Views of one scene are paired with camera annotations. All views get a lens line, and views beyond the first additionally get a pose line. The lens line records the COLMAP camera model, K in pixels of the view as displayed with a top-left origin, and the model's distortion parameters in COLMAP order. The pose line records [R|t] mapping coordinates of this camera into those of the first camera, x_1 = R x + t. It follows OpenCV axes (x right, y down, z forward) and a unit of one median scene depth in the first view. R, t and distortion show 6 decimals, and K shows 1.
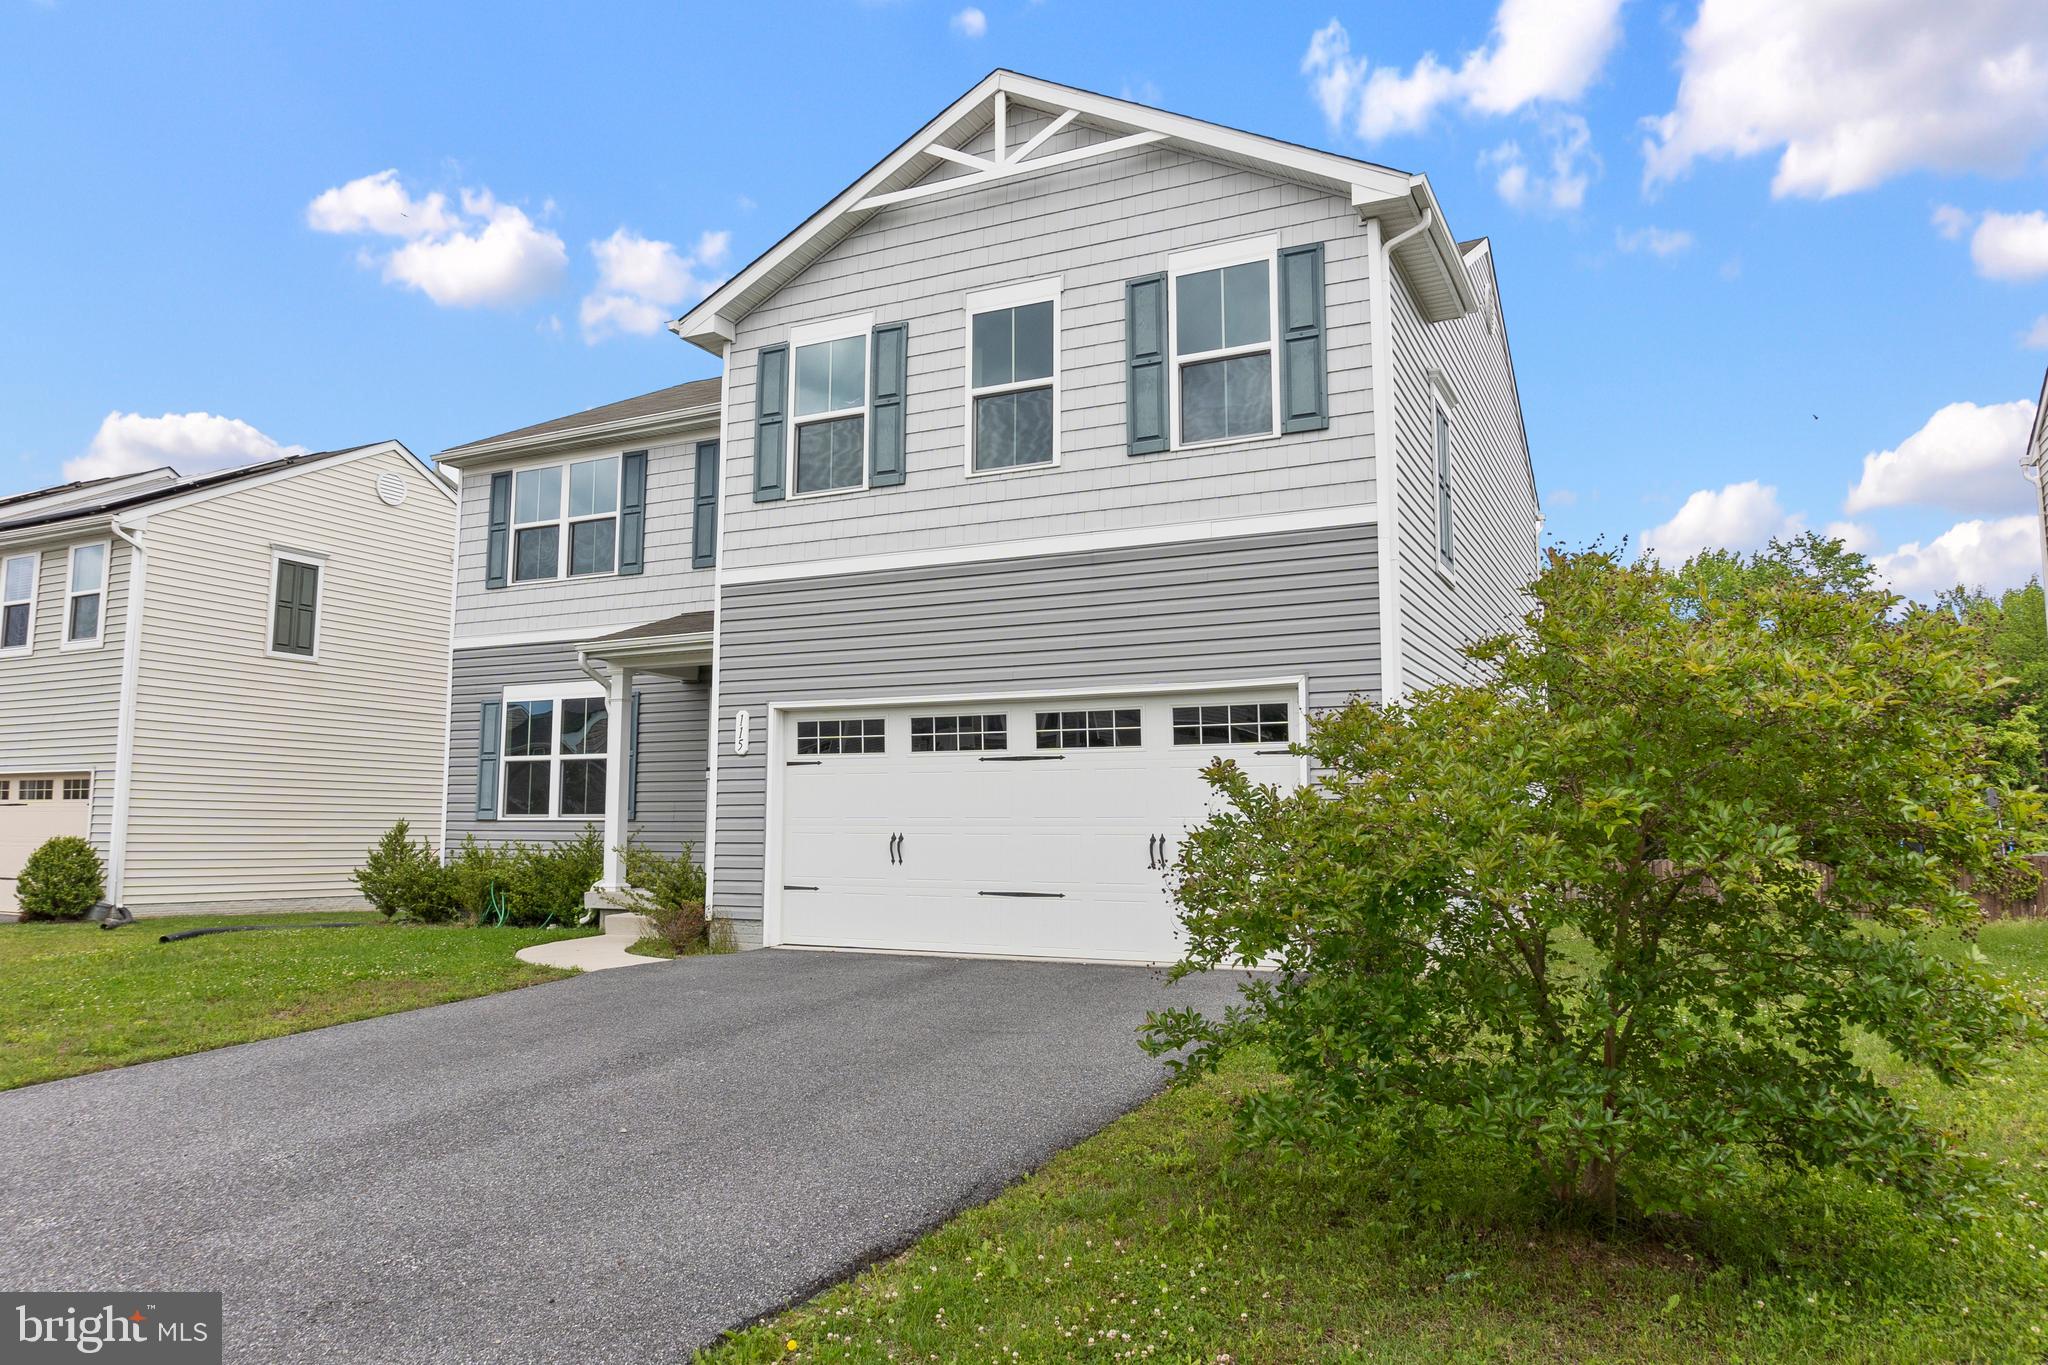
lens RADIAL K [[1368.8, 0, 1024.8], [0, 1368.8, 689.4], [0, 0, 1]] dist [-0.023289, -0.003442]
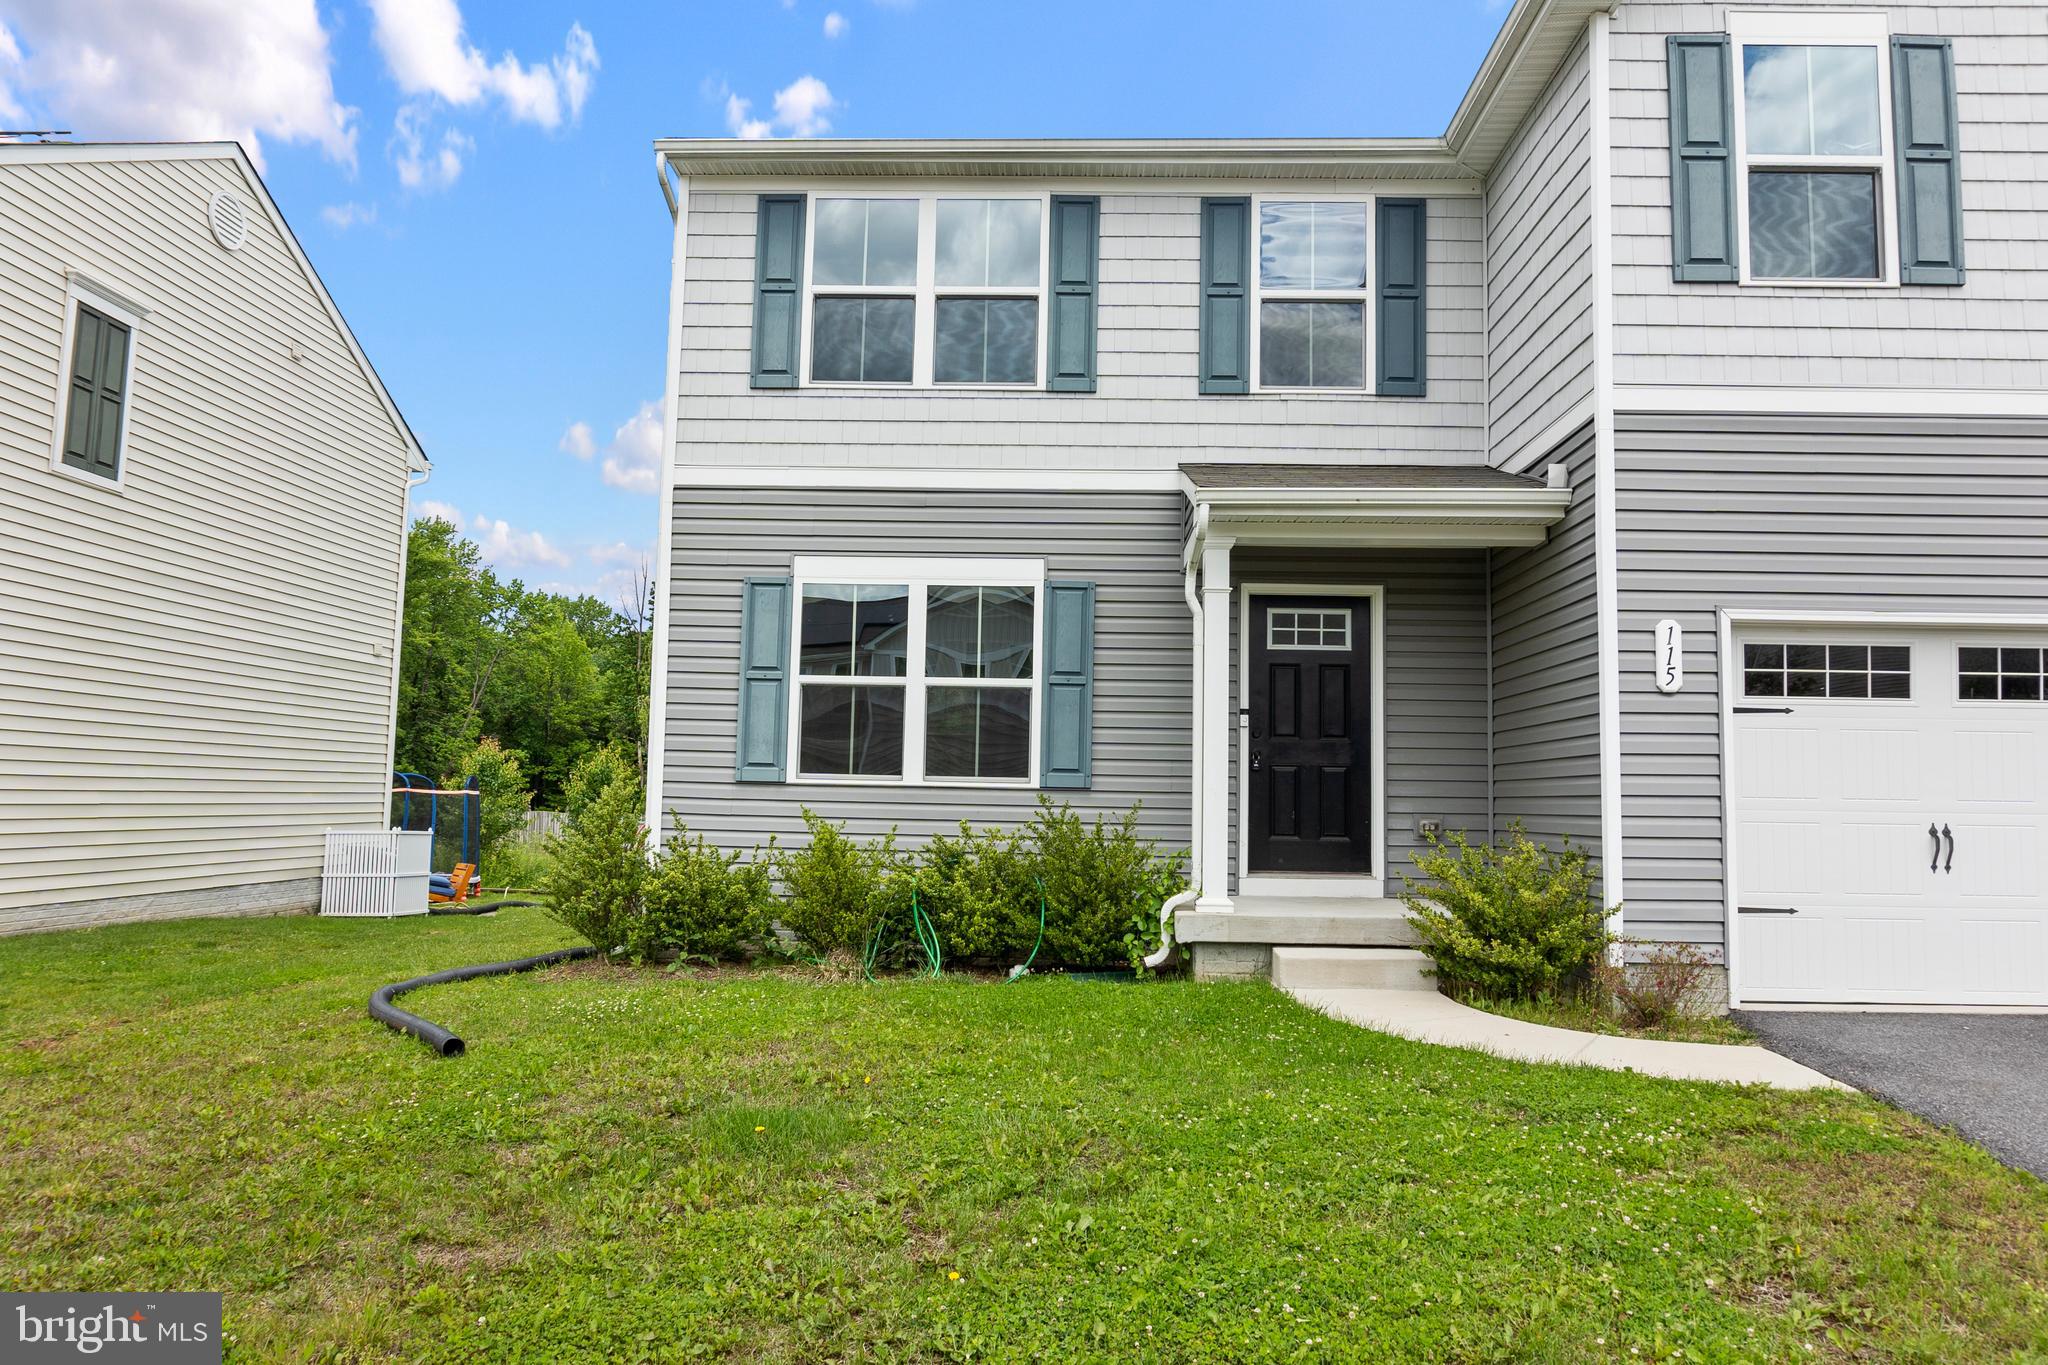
lens RADIAL K [[1374.4, 0, 1026.8], [0, 1374.4, 677.6], [0, 0, 1]] dist [-0.016924, -0.001103]
pose [[0.911758, 0.048539, 0.407849, -0.740739], [-0.057918, 0.998264, 0.010674, 0.053163], [-0.406623, -0.033354, 0.912987, 0.582316]]
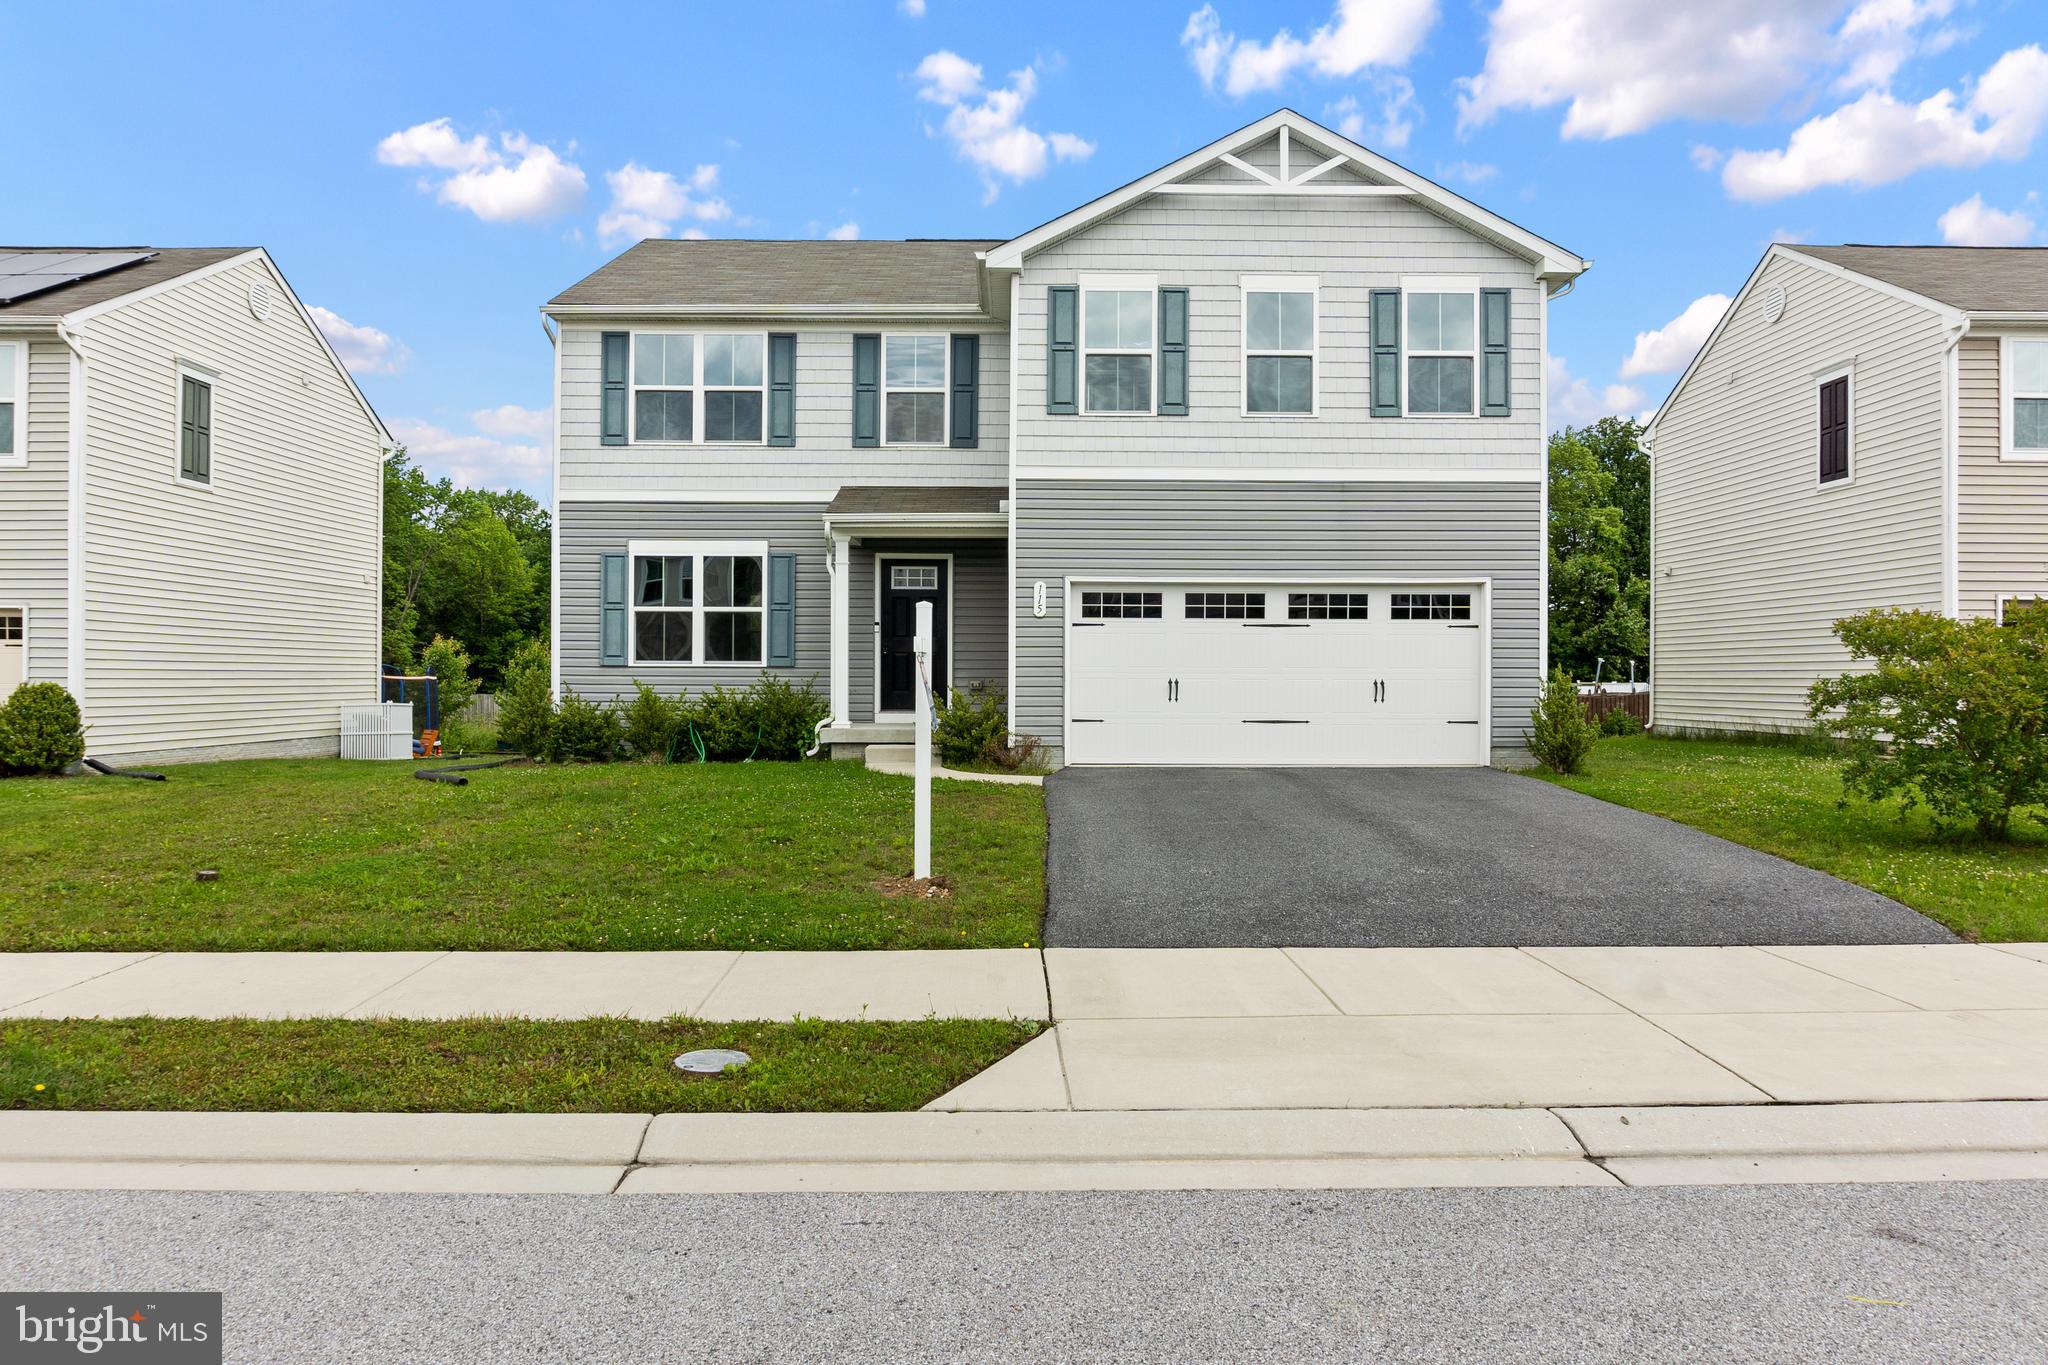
lens RADIAL K [[1384.2, 0, 1028.1], [0, 1384.2, 689.1], [0, 0, 1]] dist [-0.014657, 0.004594]
pose [[0.894038, -0.003360, 0.447979, -0.819095], [-0.047716, 0.993569, 0.102679, -0.017170], [-0.445443, -0.113175, 0.888128, -0.144535]]
